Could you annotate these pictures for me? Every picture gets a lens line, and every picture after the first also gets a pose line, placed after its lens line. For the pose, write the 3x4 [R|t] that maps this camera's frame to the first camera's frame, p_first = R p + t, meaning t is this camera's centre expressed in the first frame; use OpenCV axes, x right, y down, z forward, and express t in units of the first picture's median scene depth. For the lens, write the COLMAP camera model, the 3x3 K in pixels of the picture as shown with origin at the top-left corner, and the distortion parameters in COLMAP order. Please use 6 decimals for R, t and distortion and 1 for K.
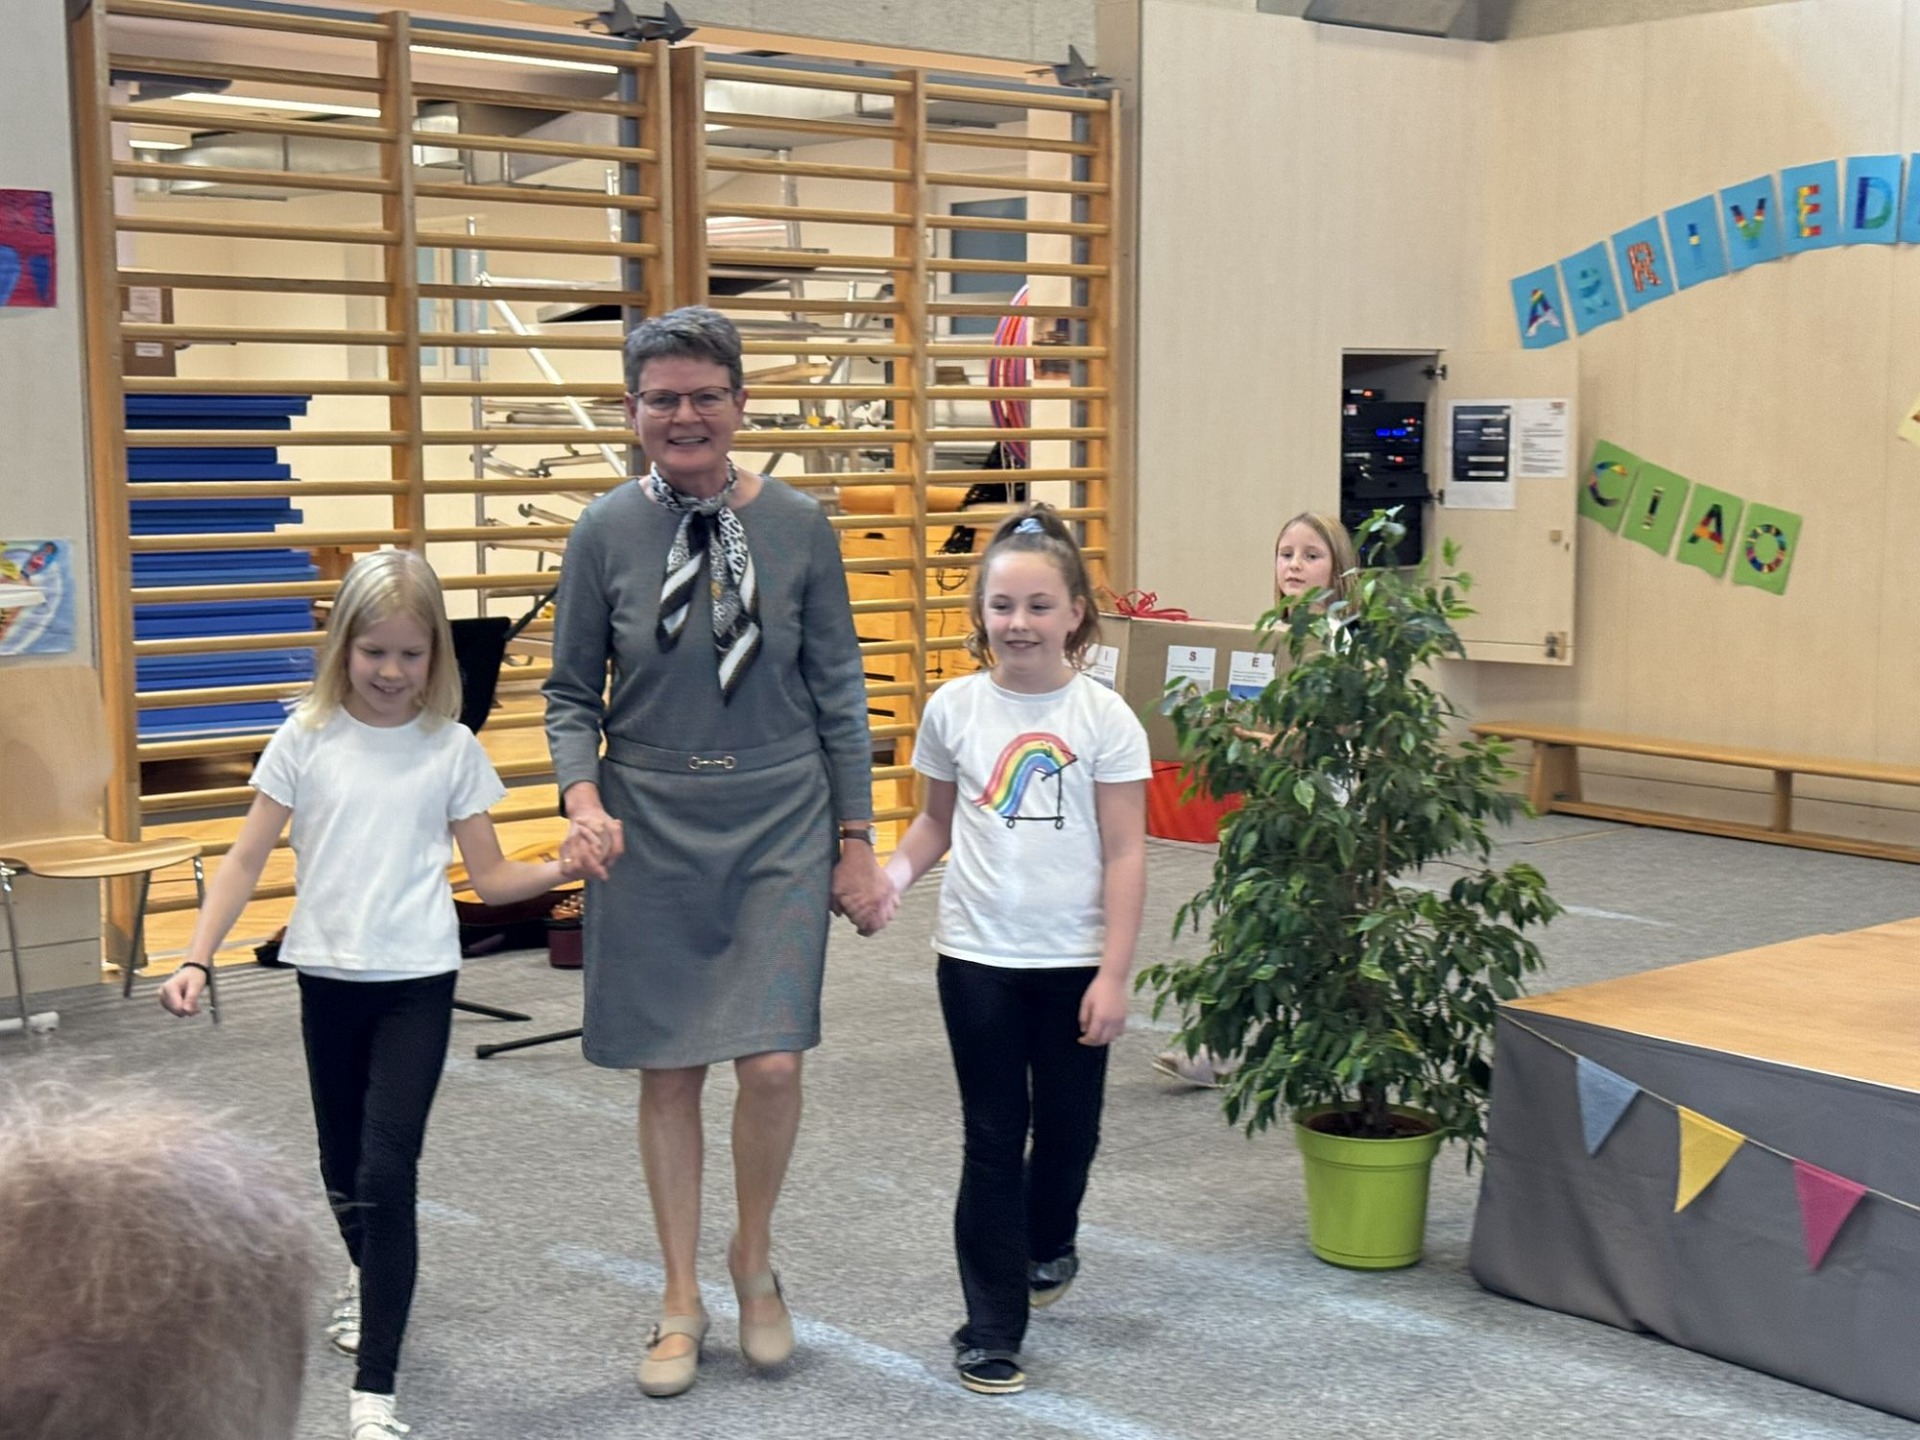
lens RADIAL K [[2764.9, 0, 957.9], [0, 2764.9, 672.3], [0, 0, 1]] dist [0.255748, -0.640893]
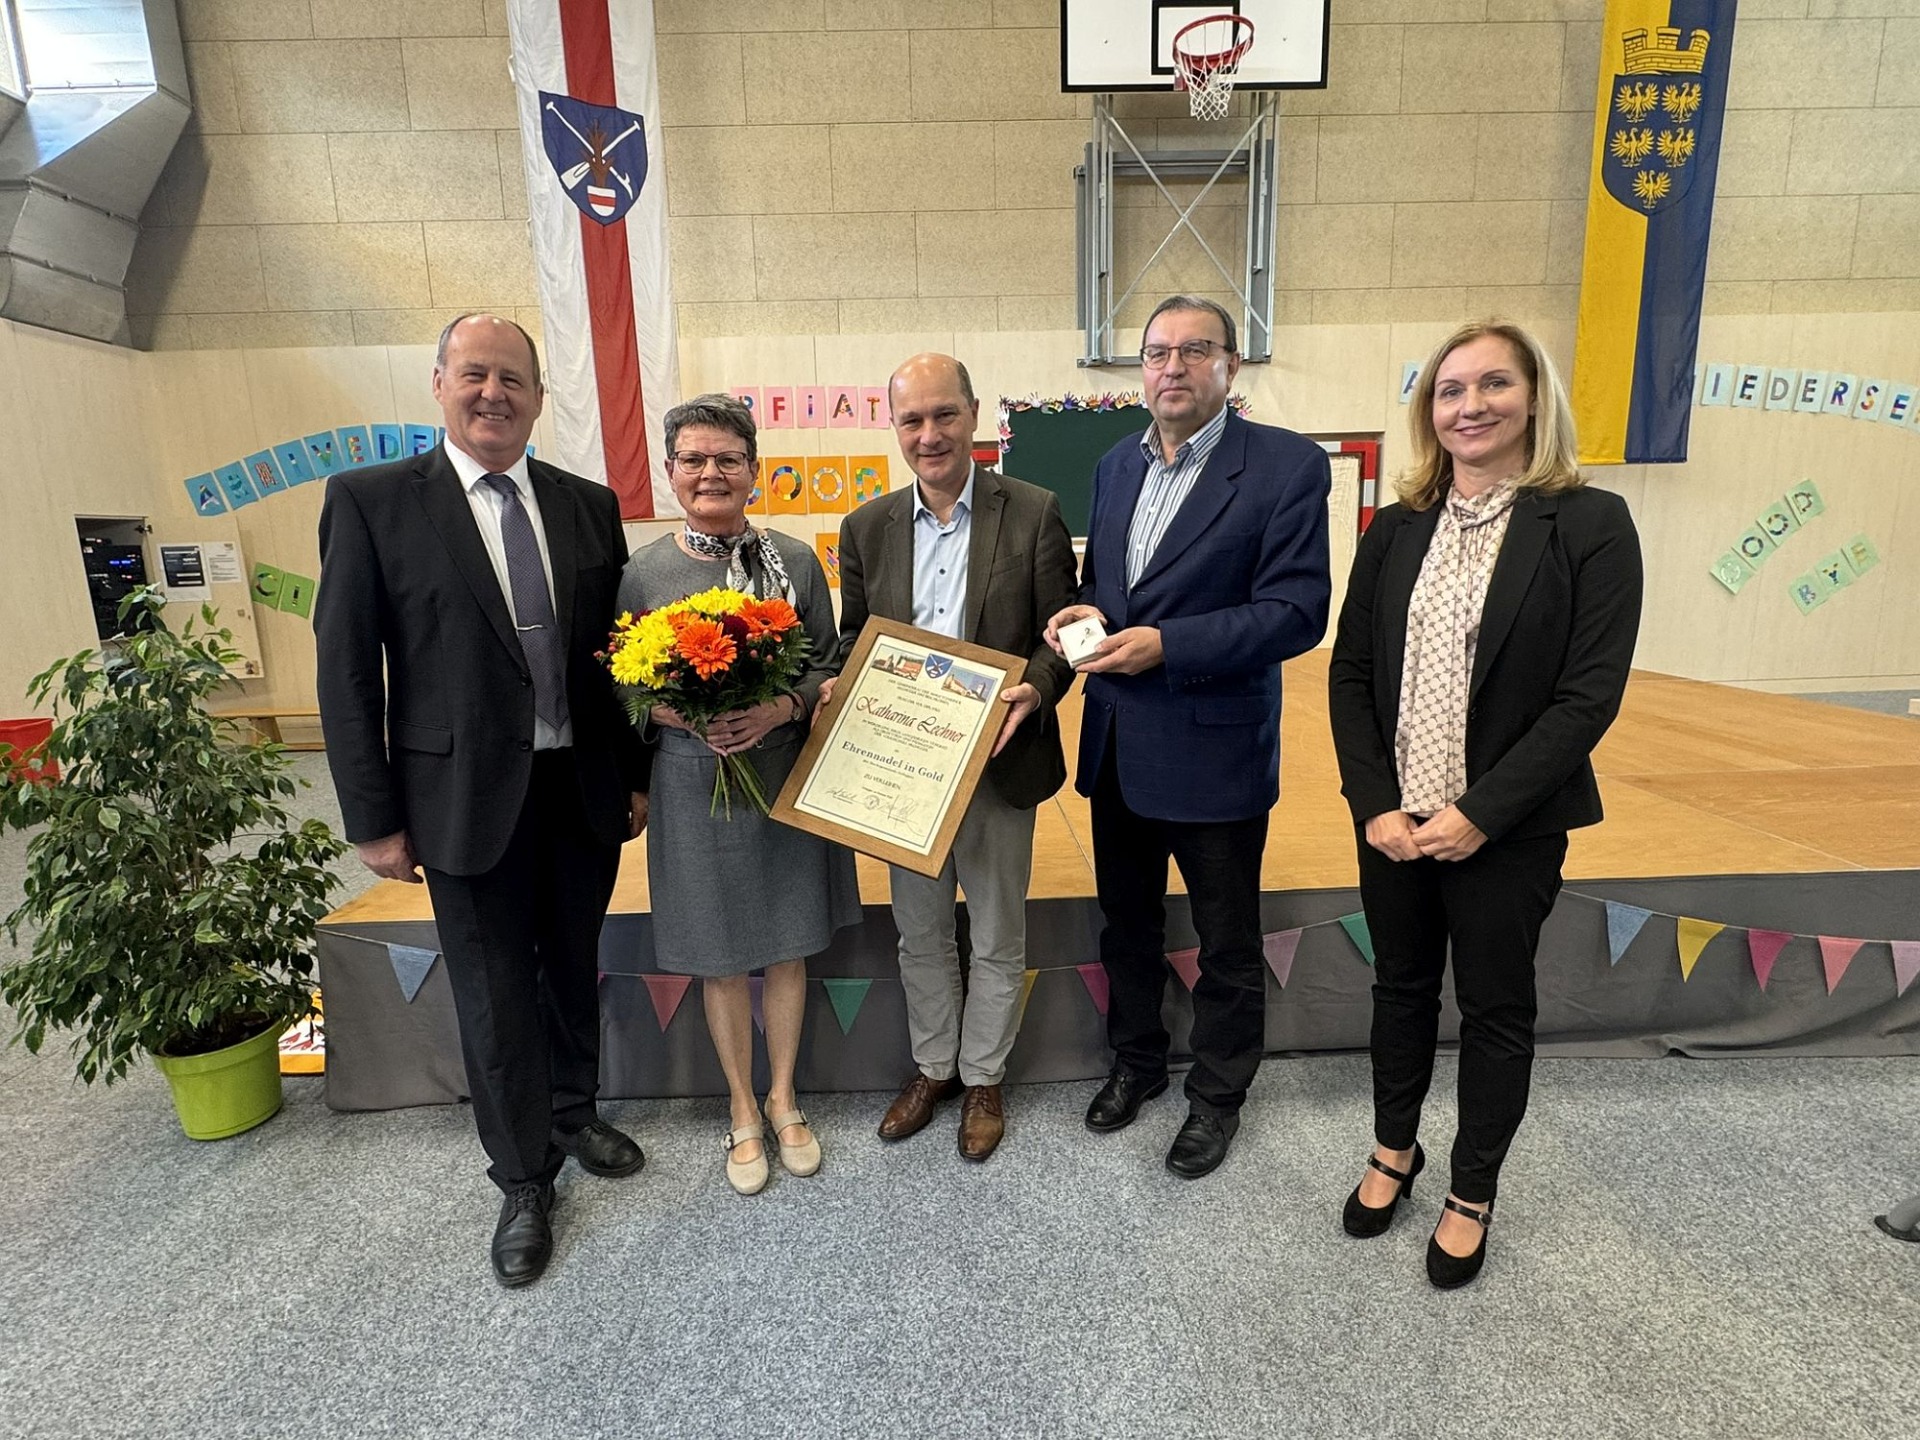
lens RADIAL K [[929.2, 0, 957.8], [0, 929.2, 715.3], [0, 0, 1]] dist [-0.004076, 0.000800]
pose [[0.629965, -0.161949, 0.759550, 0.026176], [0.104244, 0.986798, 0.123944, -0.006069], [-0.769595, 0.001098, 0.638531, 0.207544]]
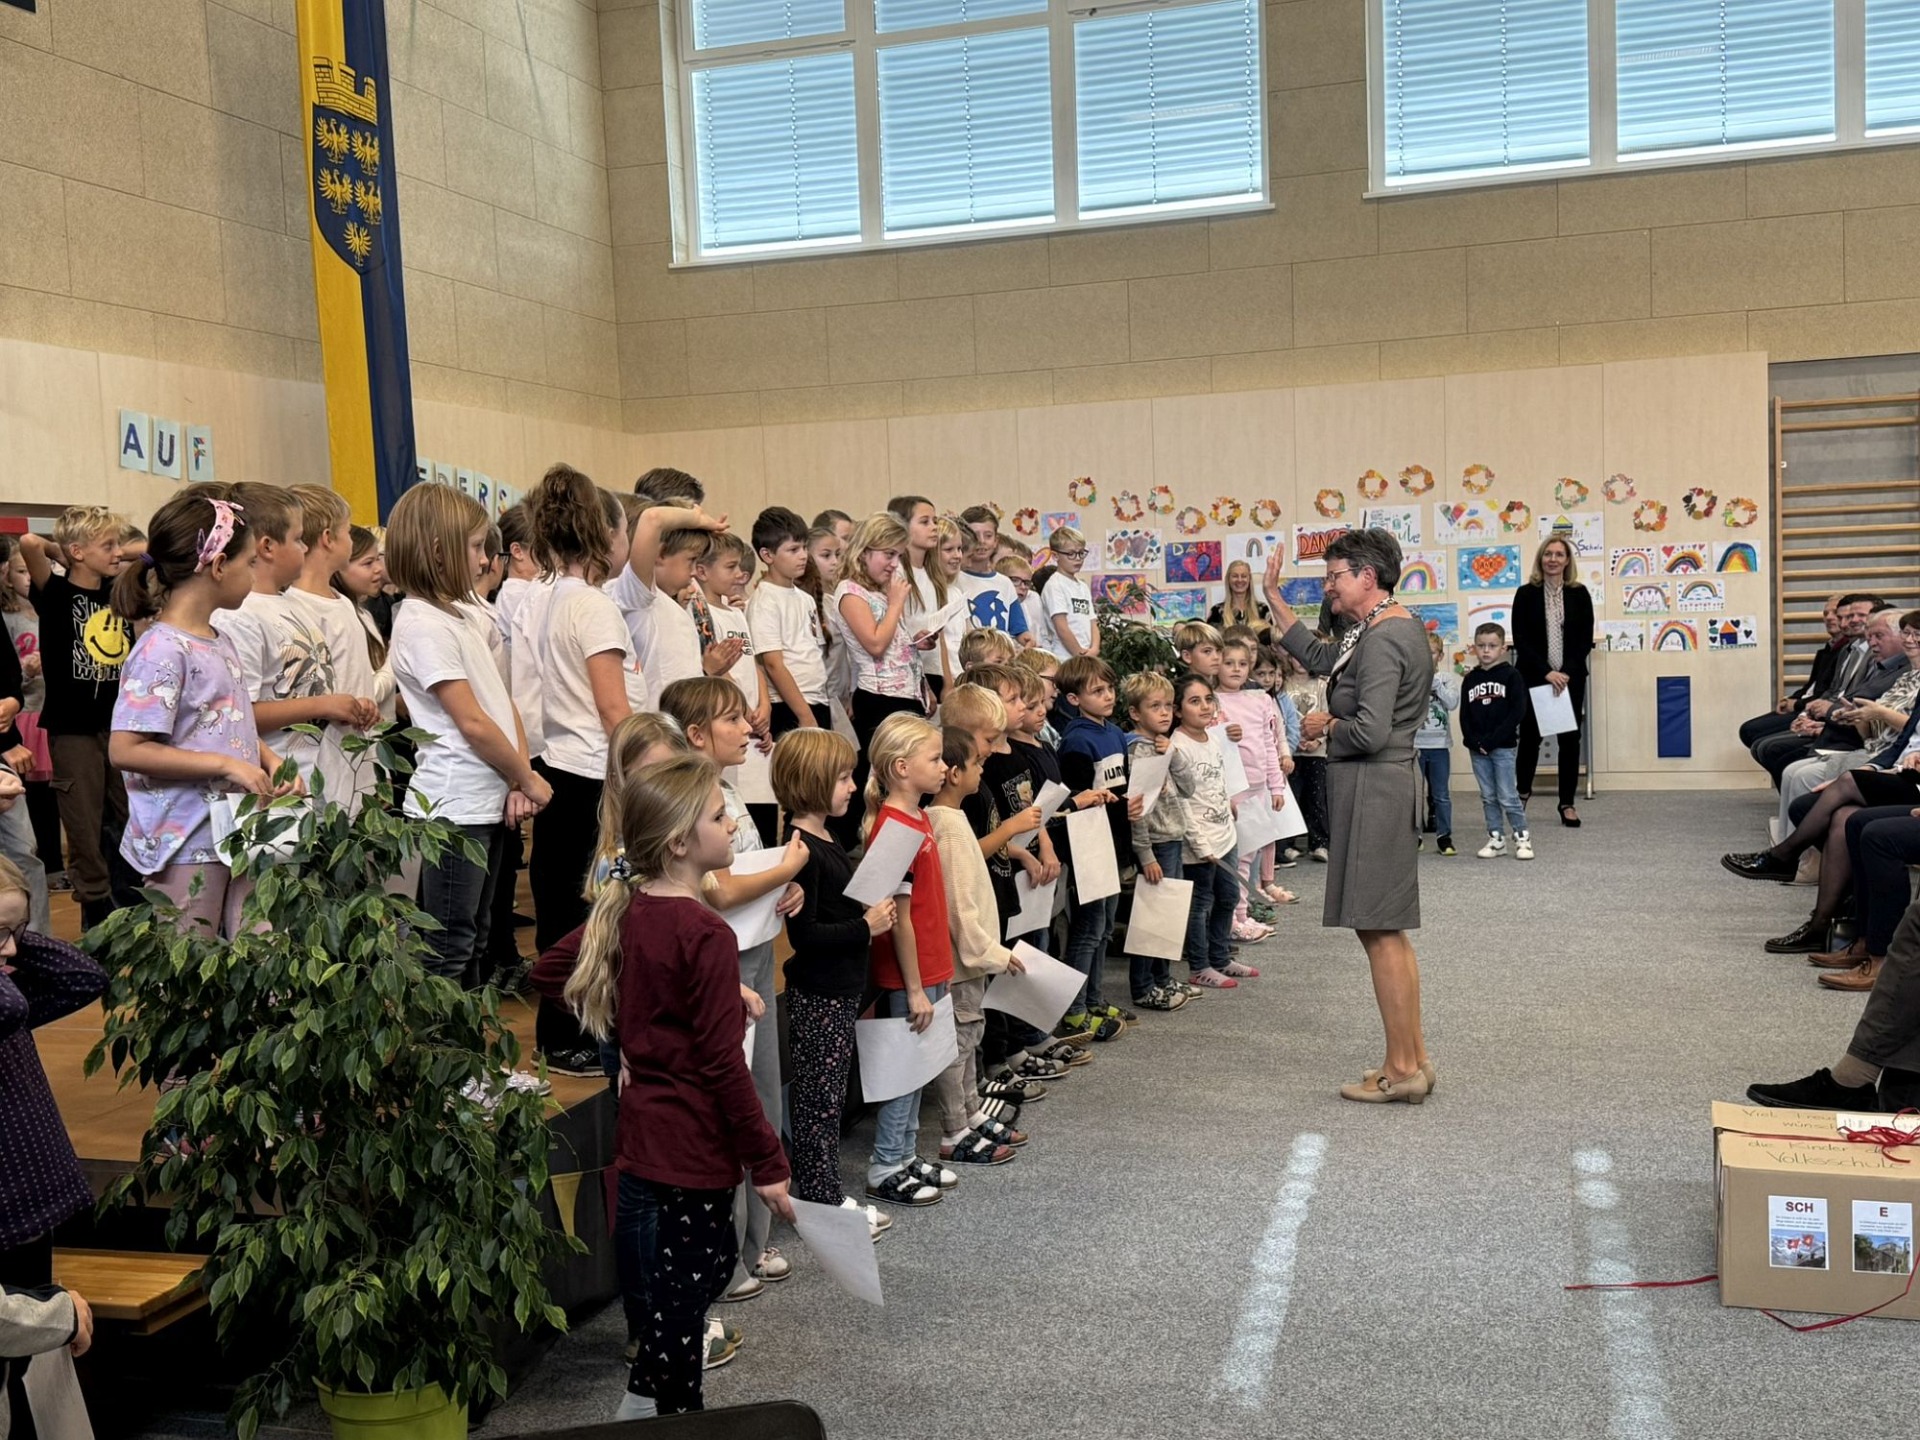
lens RADIAL K [[1917.9, 0, 975.4], [0, 1917.9, 714.1], [0, 0, 1]] dist [0.182243, -0.385321]
pose [[-0.538098, -0.030668, 0.842324, -0.259174], [0.123191, 0.985745, 0.114588, -0.054320], [-0.833831, 0.165426, -0.526650, 0.576893]]
